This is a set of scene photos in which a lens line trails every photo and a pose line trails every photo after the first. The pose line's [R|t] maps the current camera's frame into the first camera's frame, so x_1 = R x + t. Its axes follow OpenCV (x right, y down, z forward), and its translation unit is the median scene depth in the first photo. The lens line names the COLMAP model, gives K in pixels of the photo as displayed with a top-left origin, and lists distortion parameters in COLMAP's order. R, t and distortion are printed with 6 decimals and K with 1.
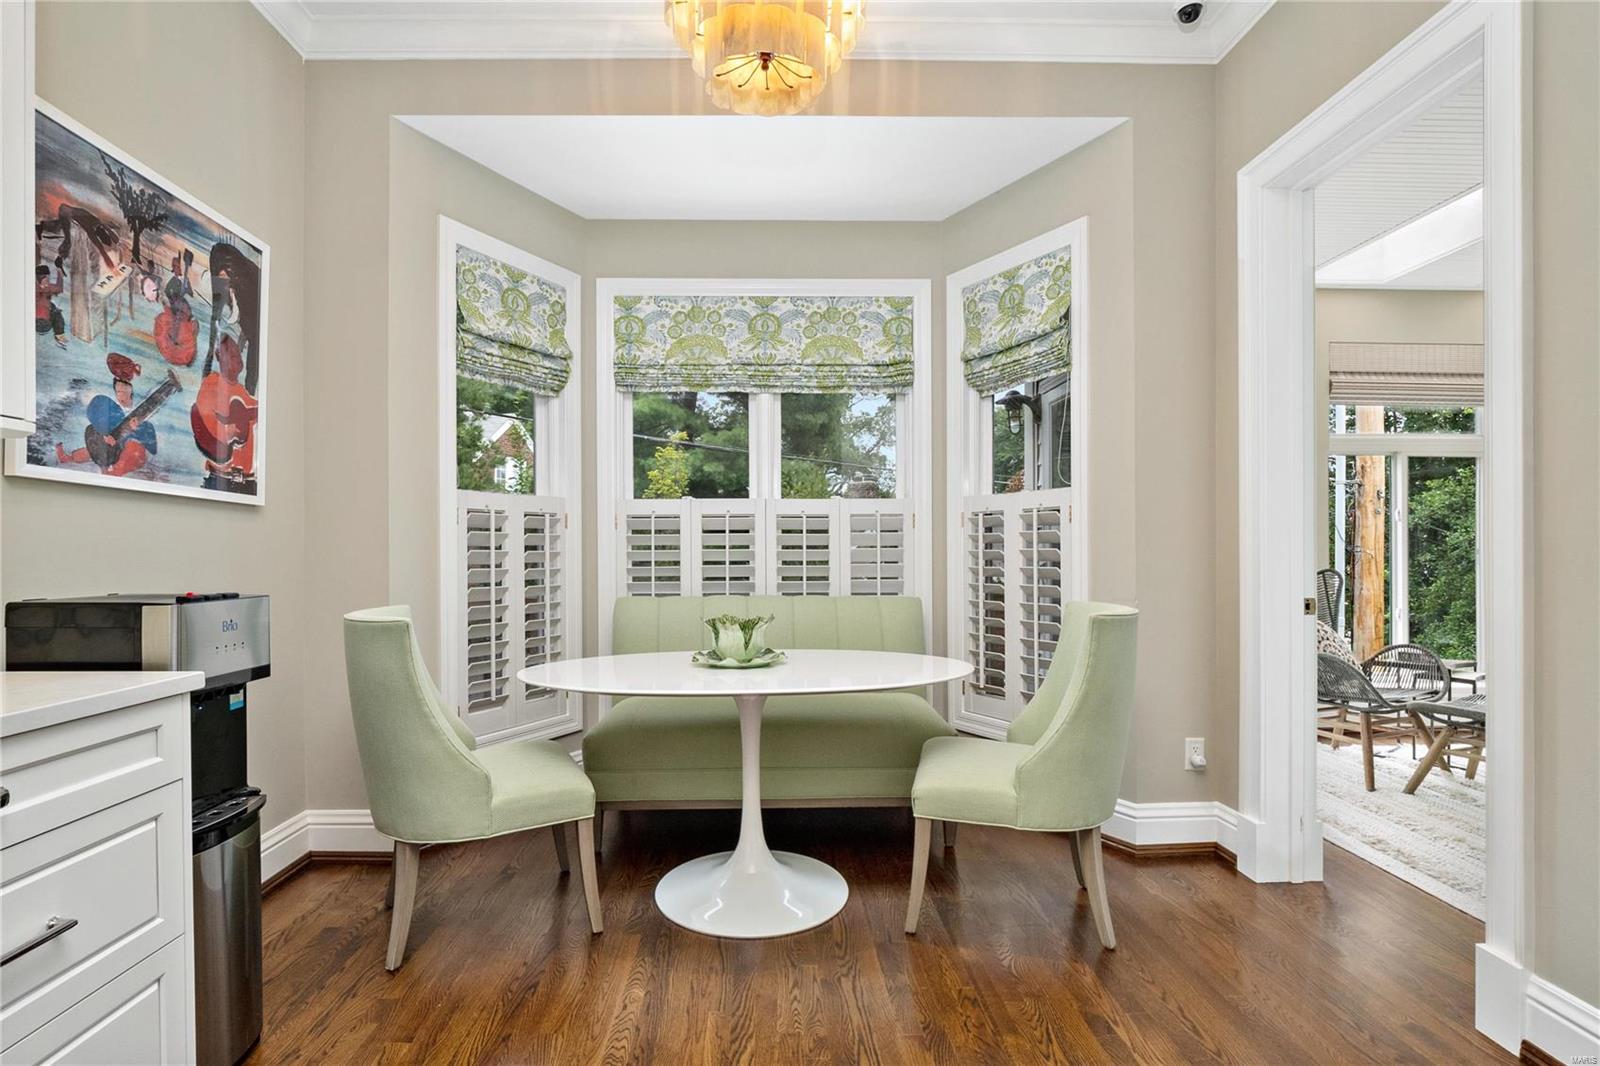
lens RADIAL K [[757.5, 0, 788.2], [0, 757.5, 556.6], [0, 0, 1]] dist [-0.009815, -0.002492]
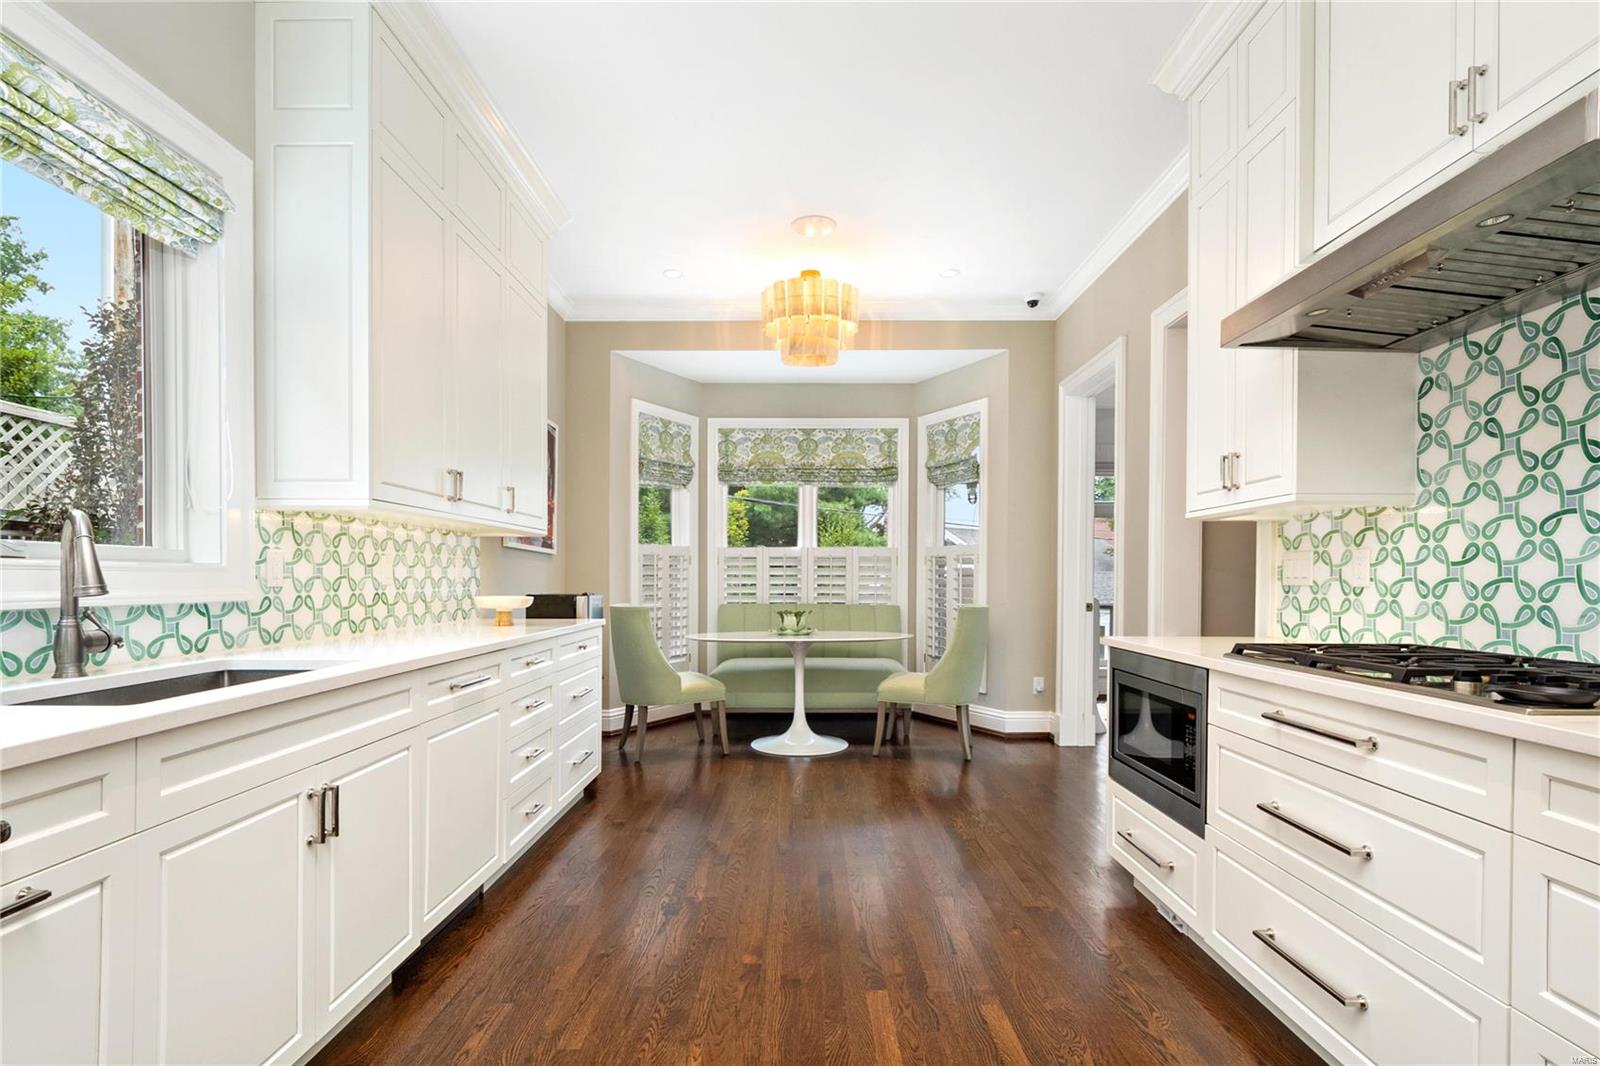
lens RADIAL K [[757.5, 0, 897.4], [0, 757.5, 585.4], [0, 0, 1]] dist [-0.009815, -0.002492]
pose [[0.996136, 0.009842, 0.087275, 0.037066], [-0.009623, 0.999949, -0.002923, 0.011846], [-0.087299, 0.002072, 0.996180, -1.121400]]
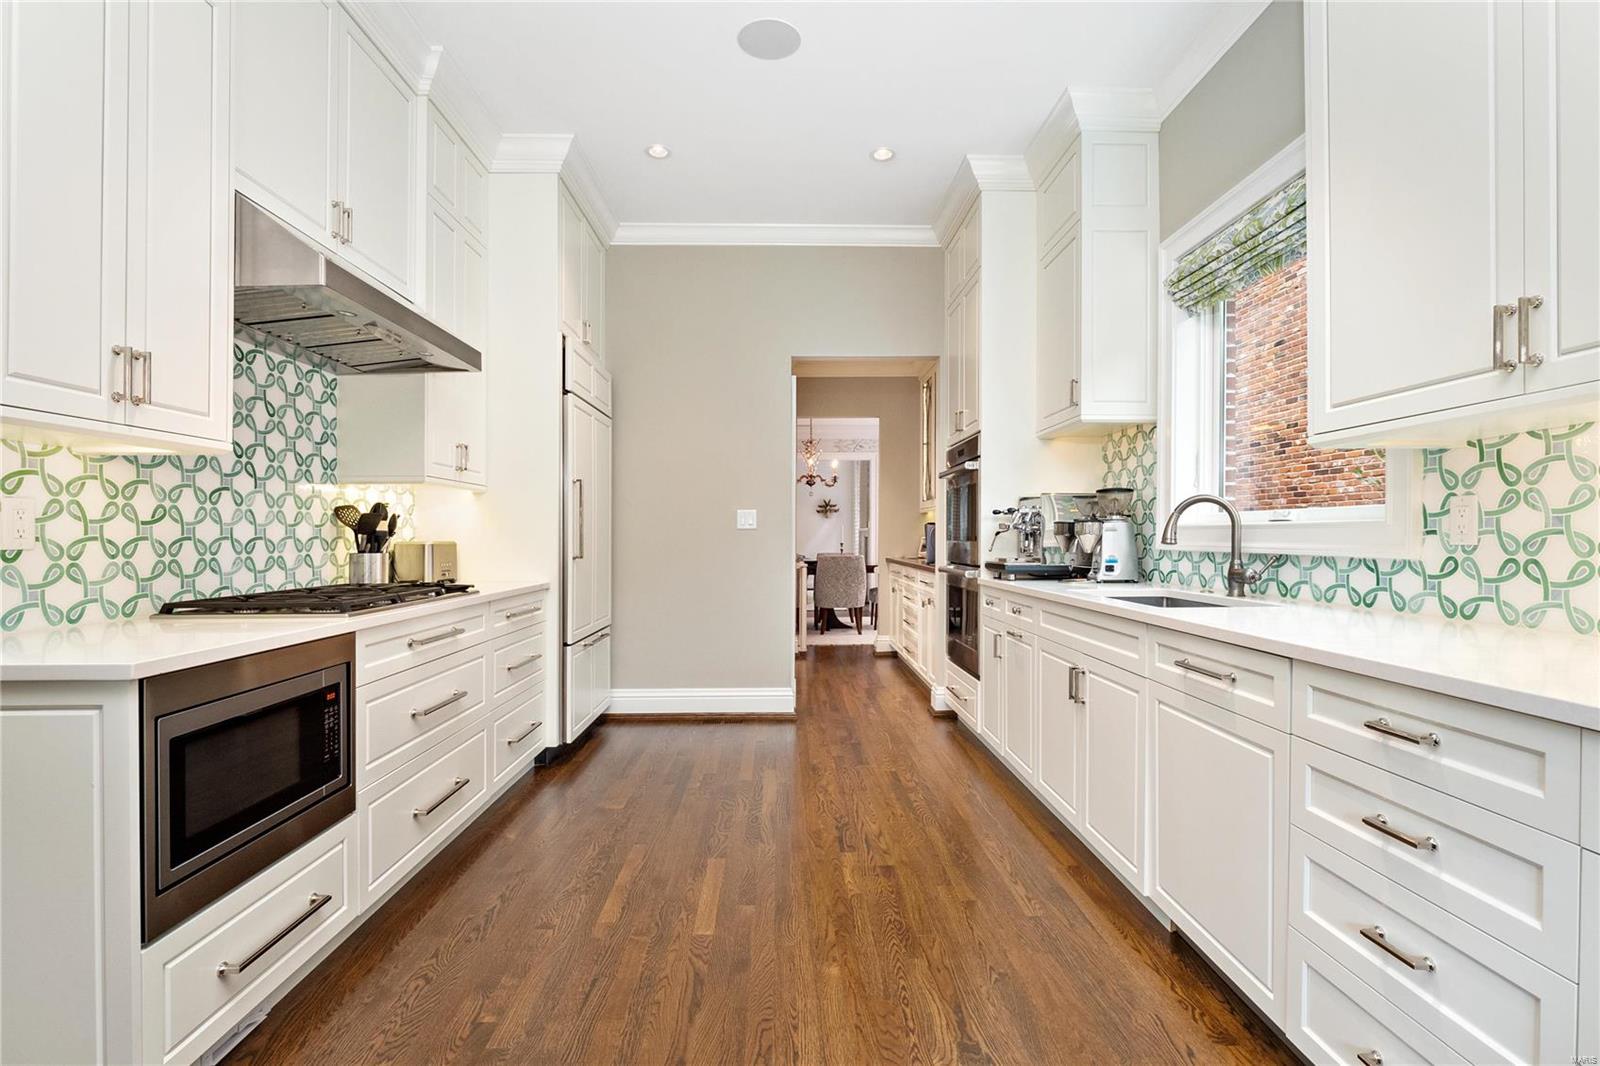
lens RADIAL K [[757.5, 0, 825.8], [0, 757.5, 536.4], [0, 0, 1]] dist [-0.009815, -0.002492]
pose [[-0.999578, 0.013157, -0.025910, -0.030026], [0.012833, 0.999838, 0.012608, -0.007353], [0.026072, 0.012270, -0.999585, 0.647406]]
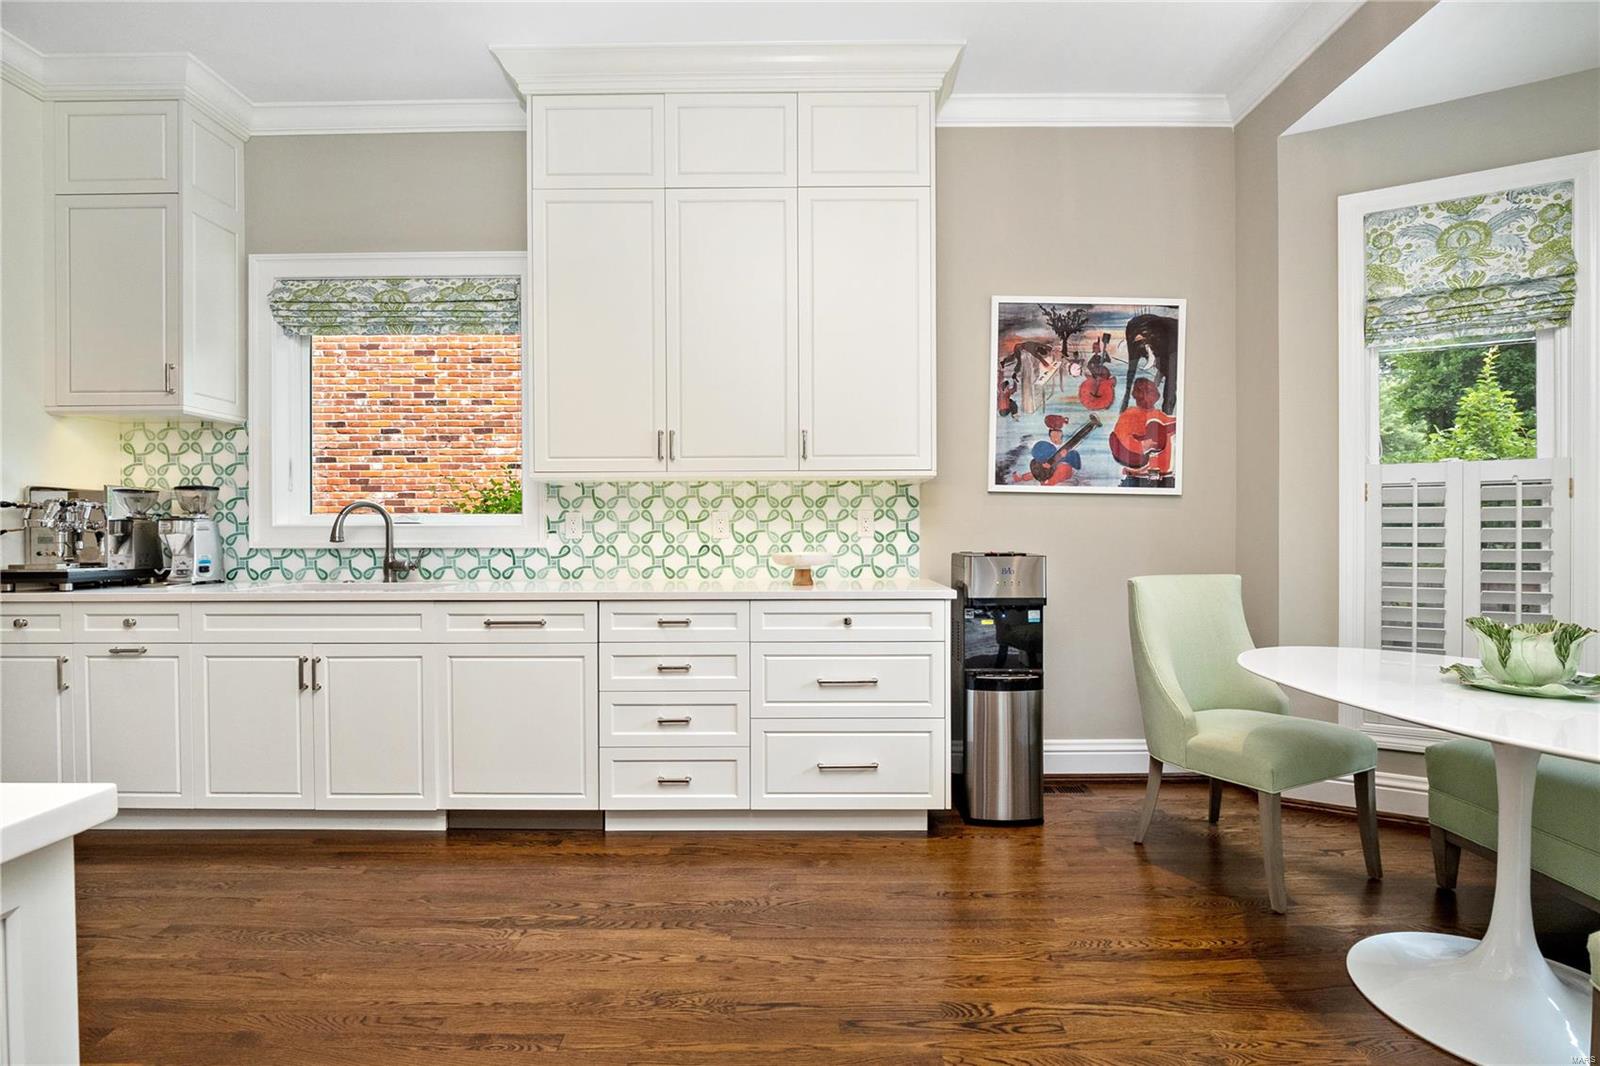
lens RADIAL K [[757.5, 0, 790.6], [0, 757.5, 541.1], [0, 0, 1]] dist [-0.009815, -0.002492]
pose [[-0.028203, 0.017905, -0.999442, 0.692540], [-0.006982, 0.999812, 0.018109, -0.005060], [0.999578, 0.007489, -0.028072, 0.355190]]
